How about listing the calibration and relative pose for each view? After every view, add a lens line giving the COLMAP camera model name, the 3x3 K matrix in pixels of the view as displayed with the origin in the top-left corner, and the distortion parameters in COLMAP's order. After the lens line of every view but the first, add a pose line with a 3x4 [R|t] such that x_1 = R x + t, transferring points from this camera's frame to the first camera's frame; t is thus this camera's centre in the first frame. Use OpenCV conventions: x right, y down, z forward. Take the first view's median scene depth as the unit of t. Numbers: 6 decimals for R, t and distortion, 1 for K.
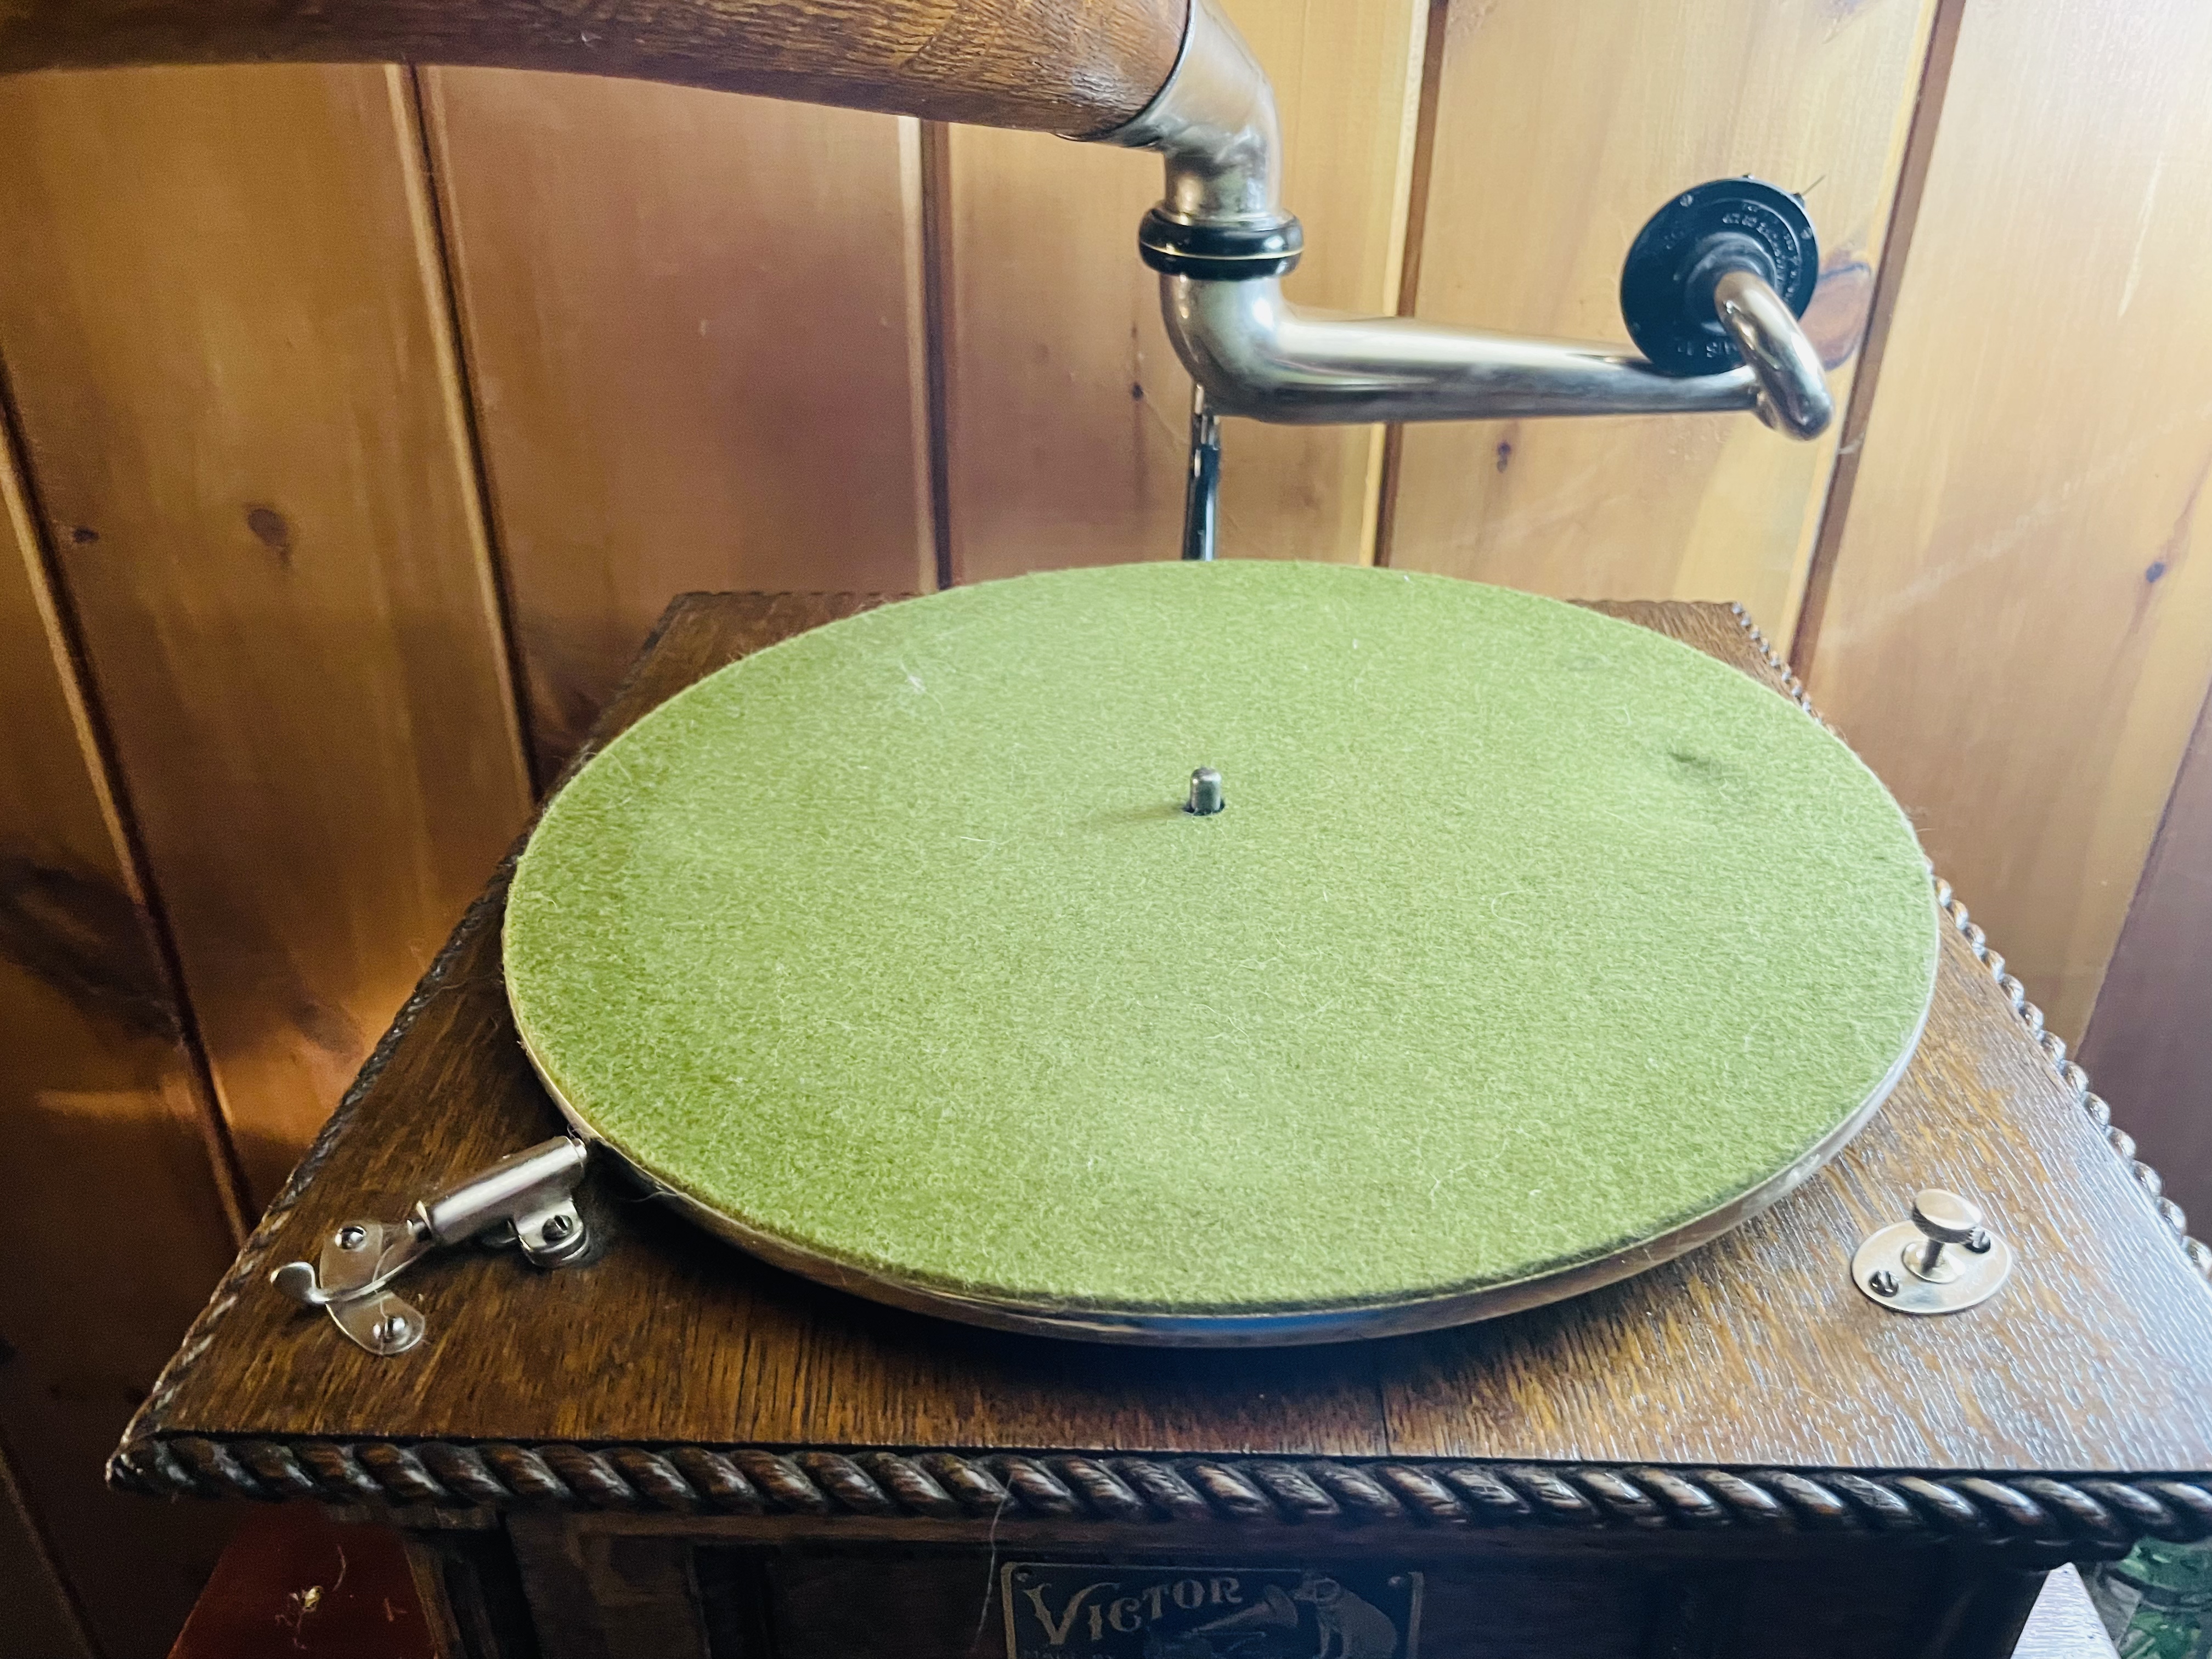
lens RADIAL K [[1702.5, 0, 1096.5], [0, 1702.5, 866.5], [0, 0, 1]] dist [0.037026, -0.093010]
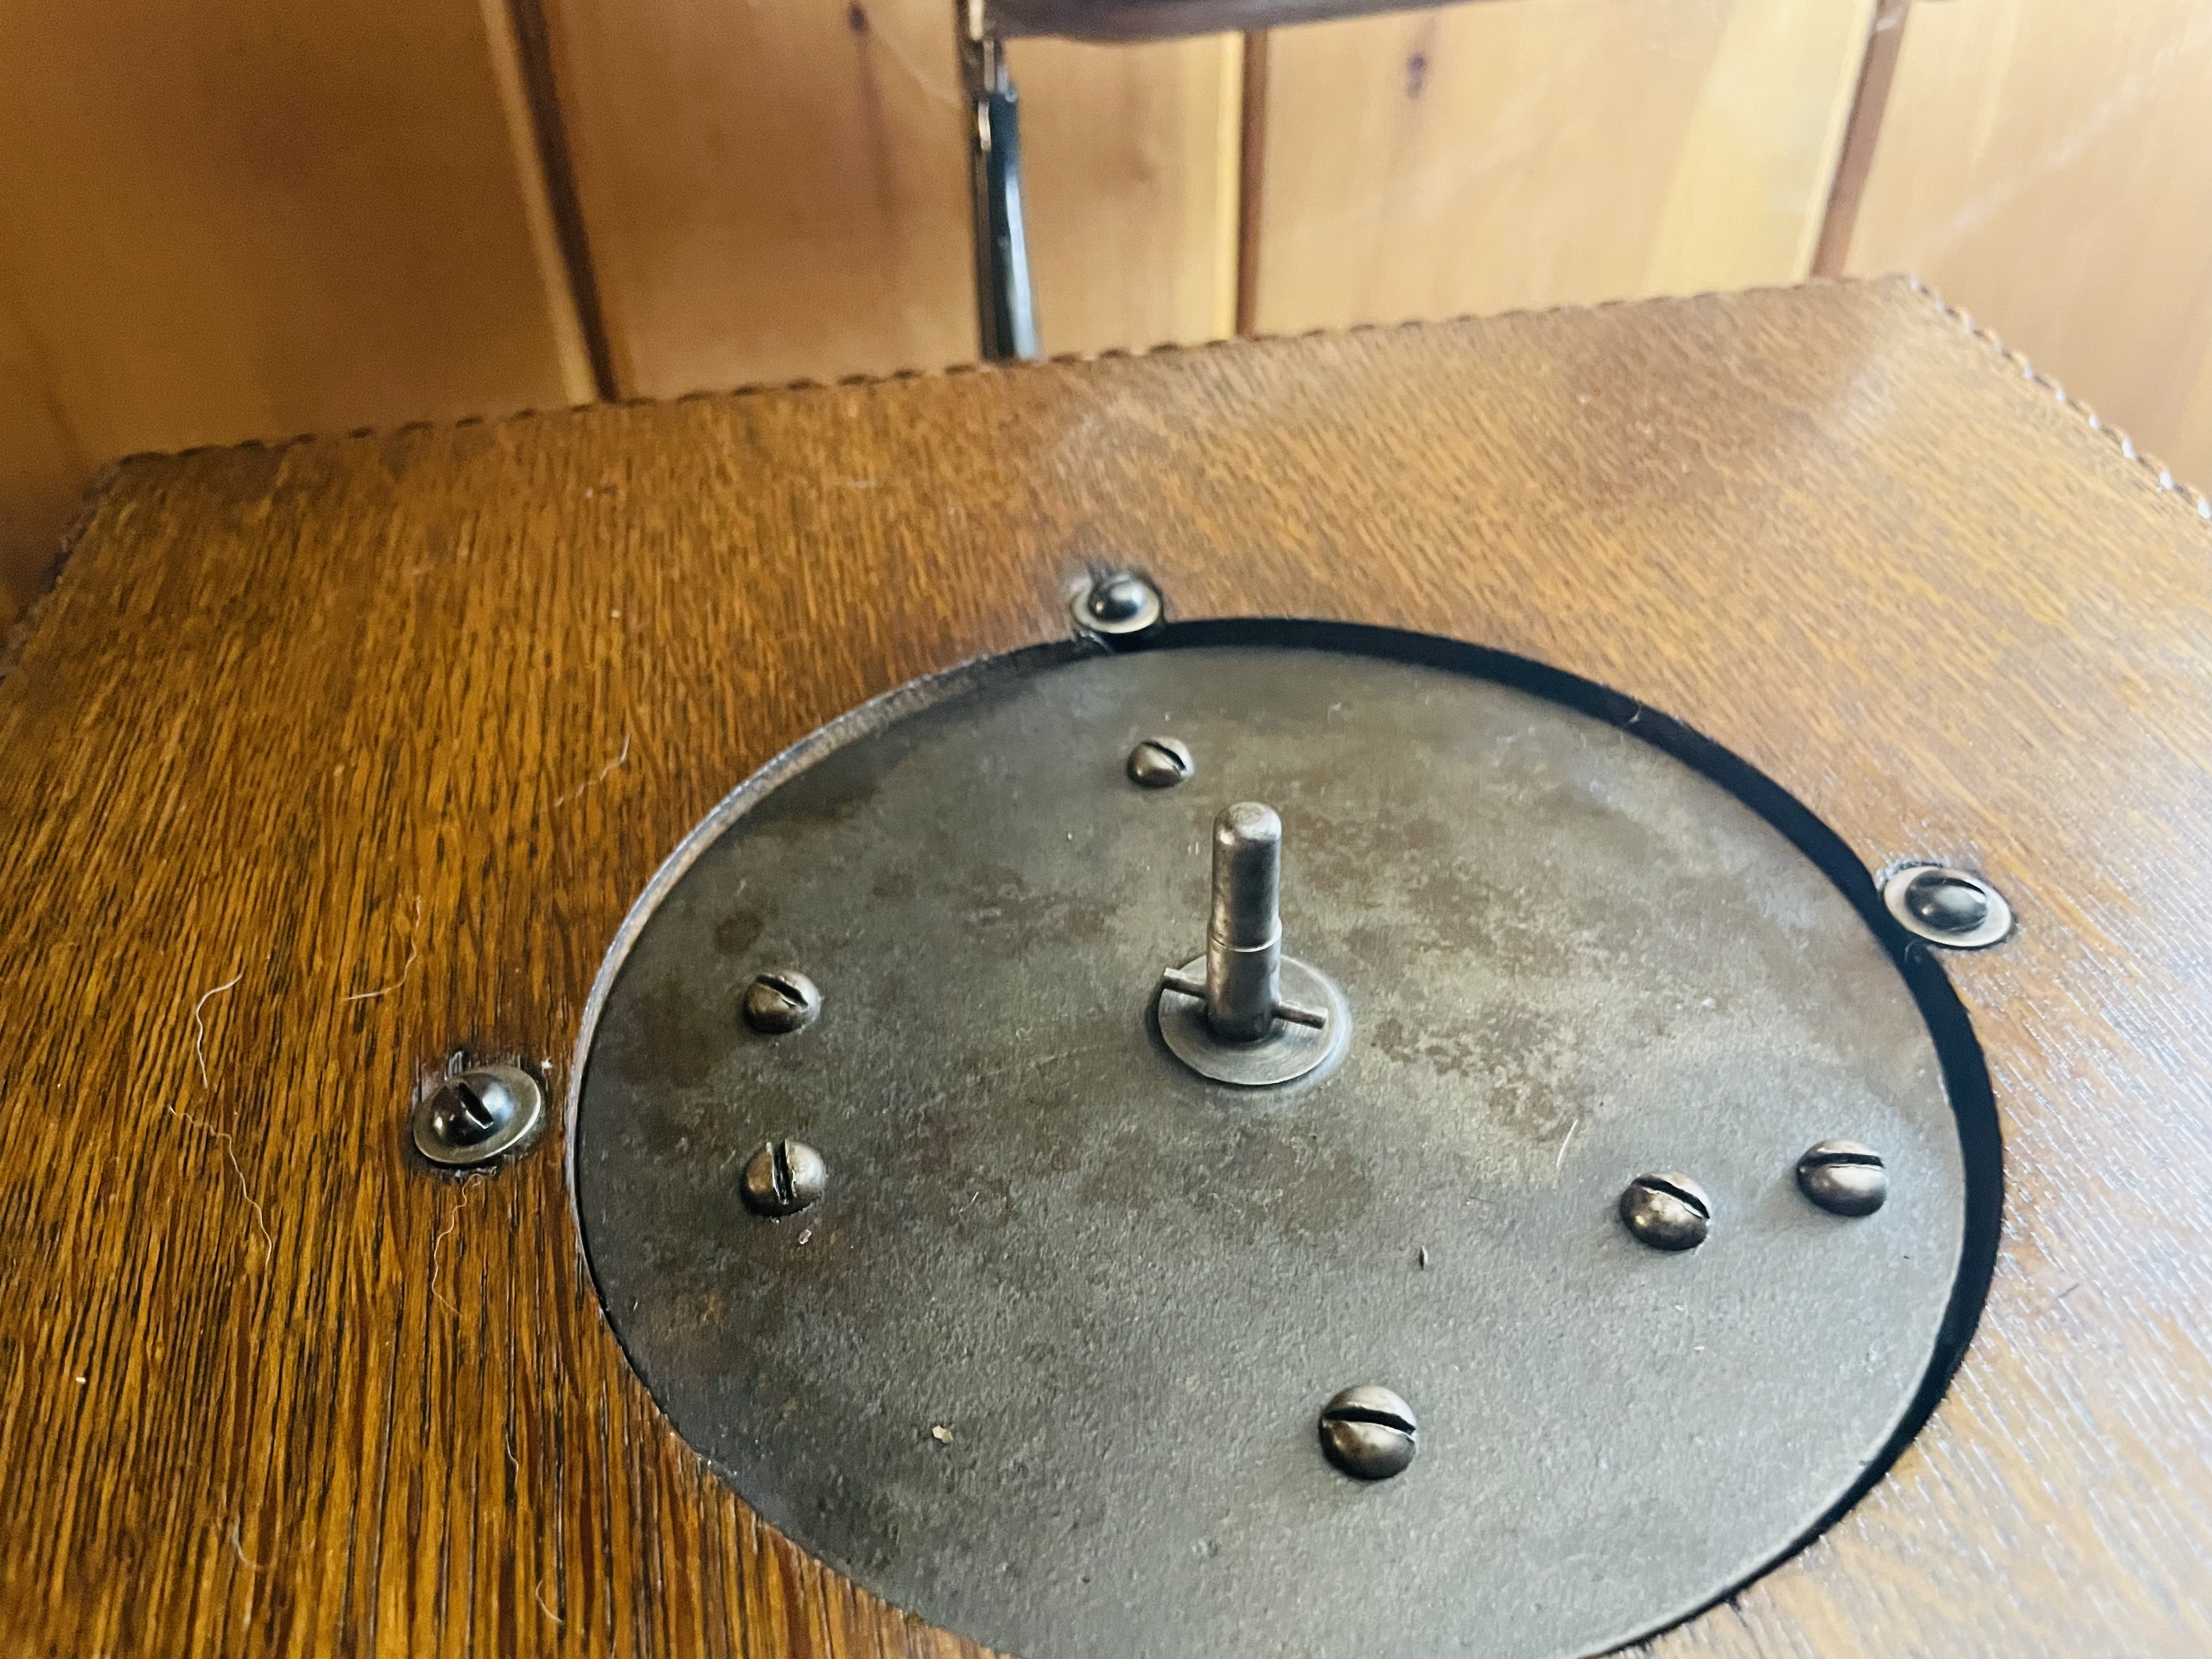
lens RADIAL K [[1707.0, 0, 1061.7], [0, 1707.0, 822.8], [0, 0, 1]] dist [0.028019, -0.074260]
pose [[0.981713, -0.145538, 0.122714, -0.025488], [0.126019, 0.979986, 0.154102, -0.083708], [-0.142686, -0.135820, 0.980405, 0.365918]]
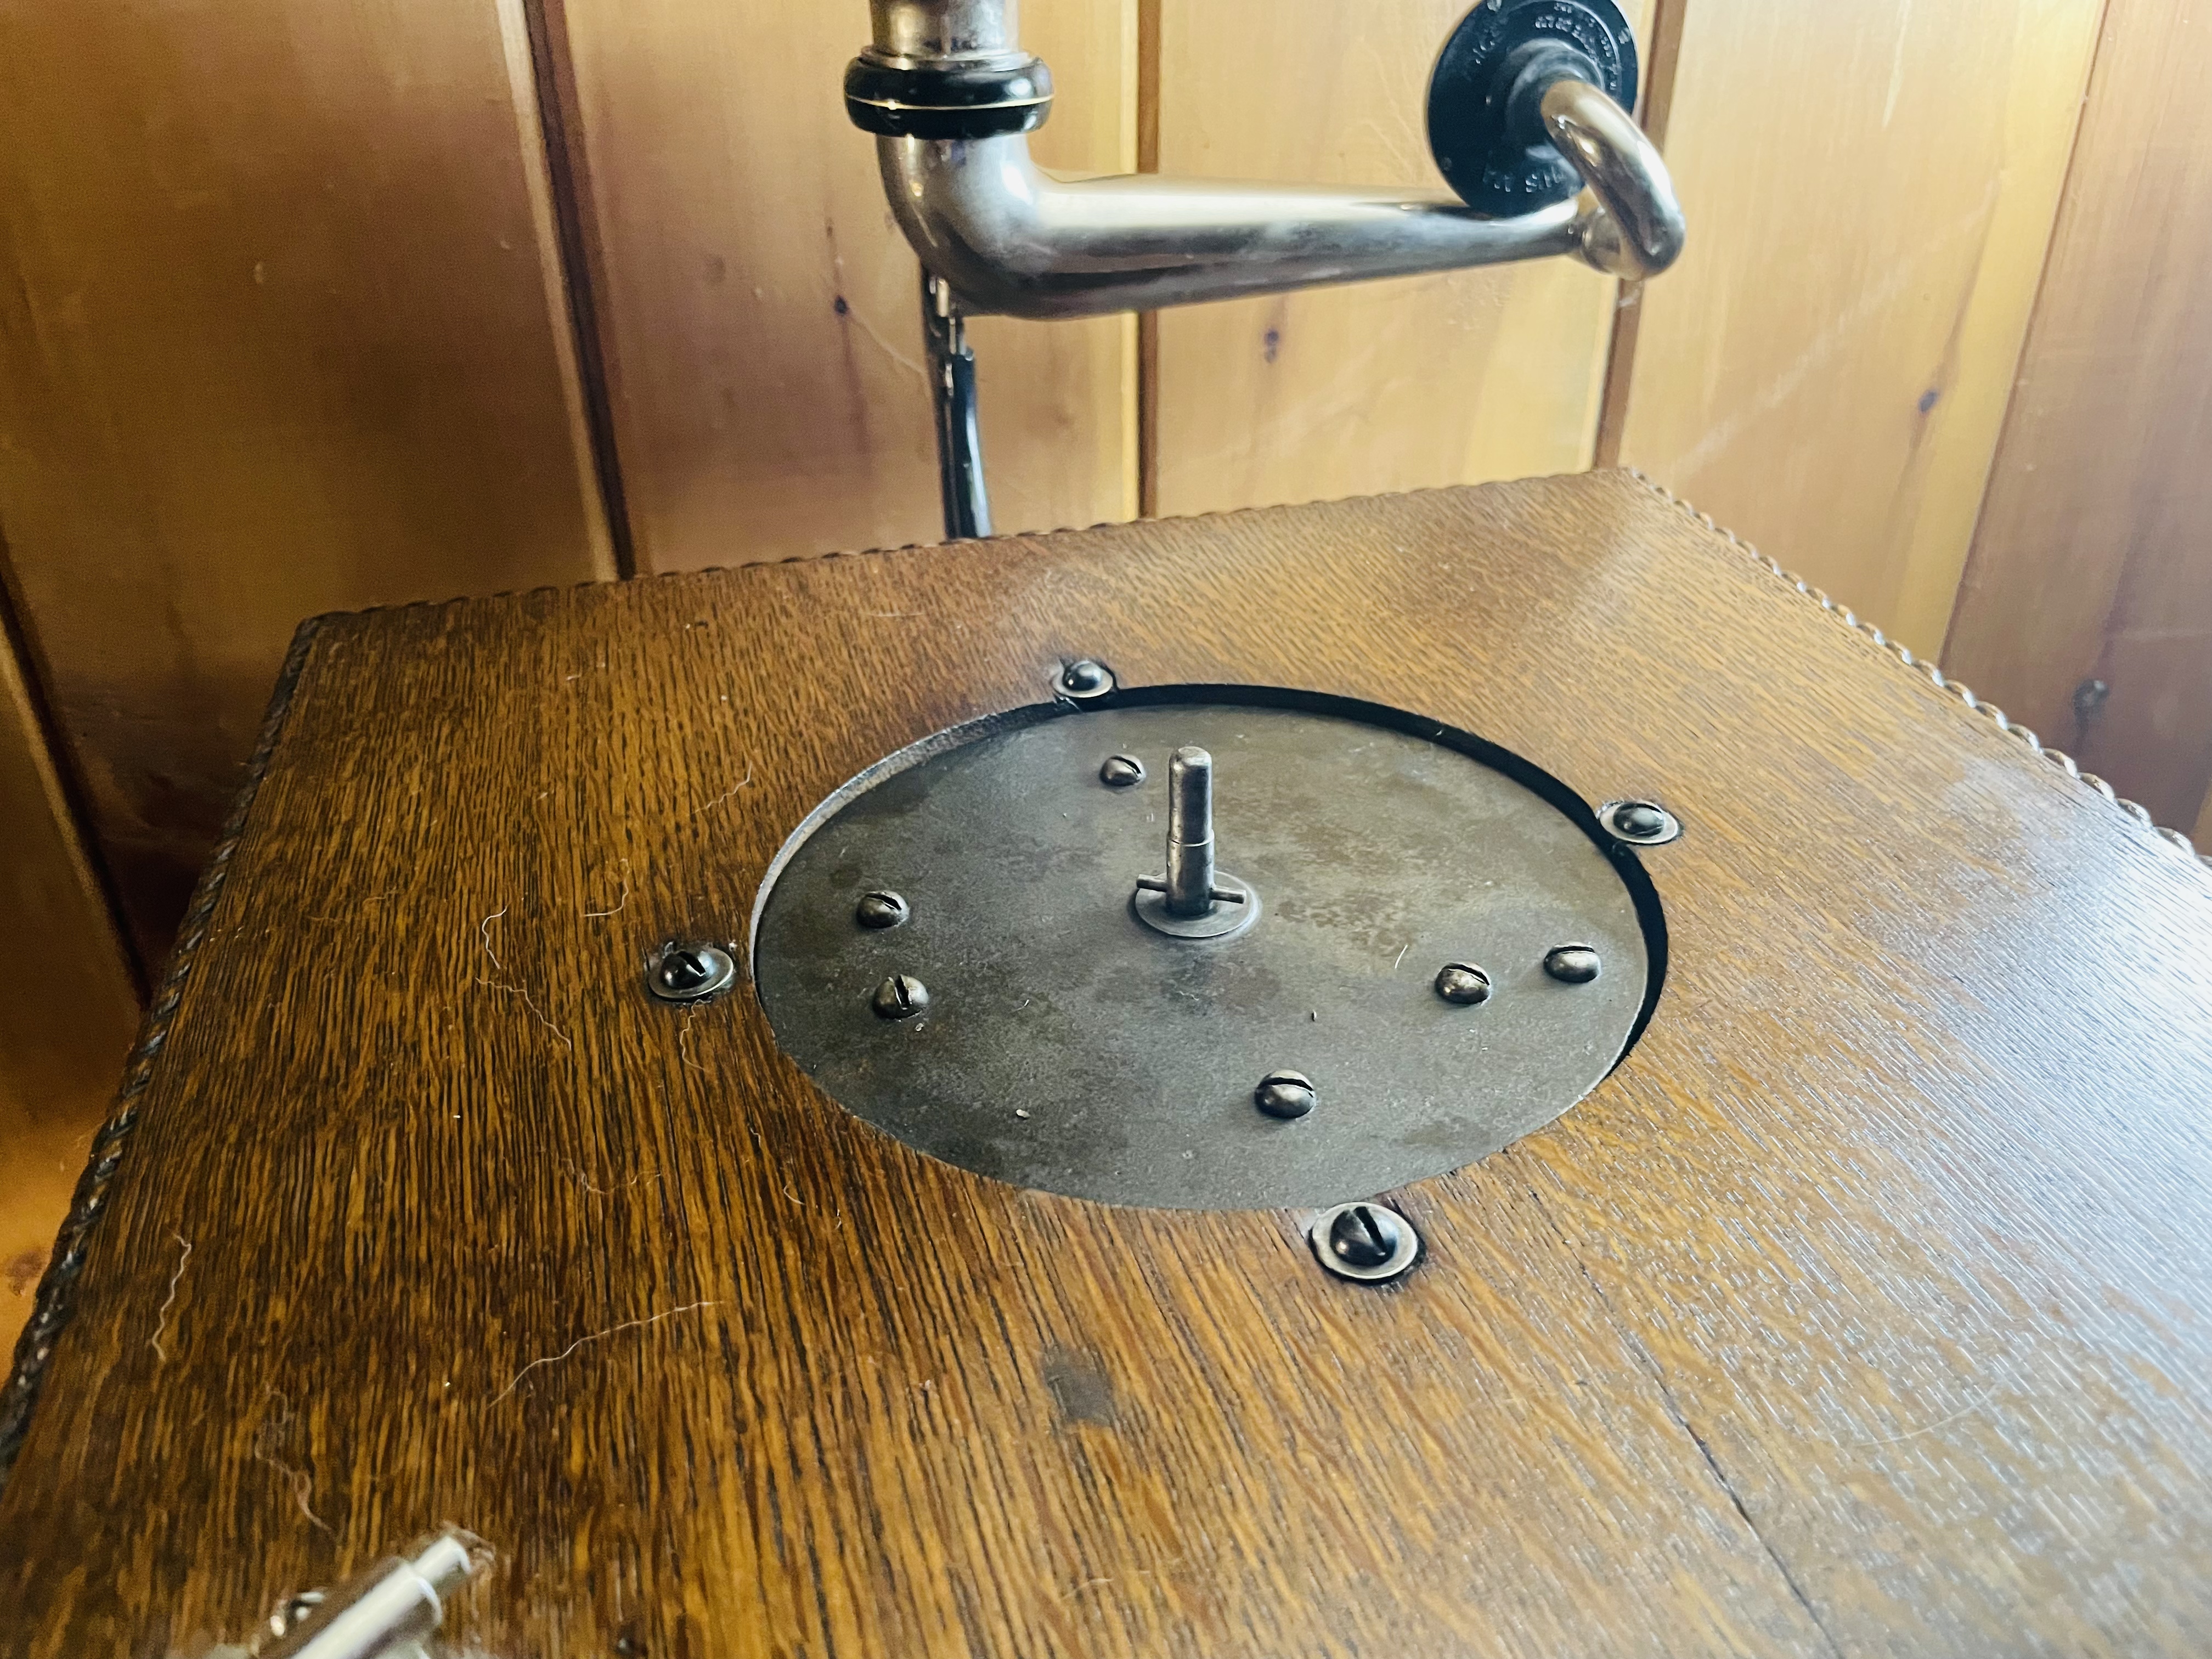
lens RADIAL K [[1702.5, 0, 1096.5], [0, 1702.5, 866.5], [0, 0, 1]] dist [0.037026, -0.093010]
pose [[0.962267, -0.161392, 0.219076, -0.088875], [0.158295, 0.986882, 0.031736, -0.024209], [-0.221324, 0.004140, 0.975192, 0.202171]]
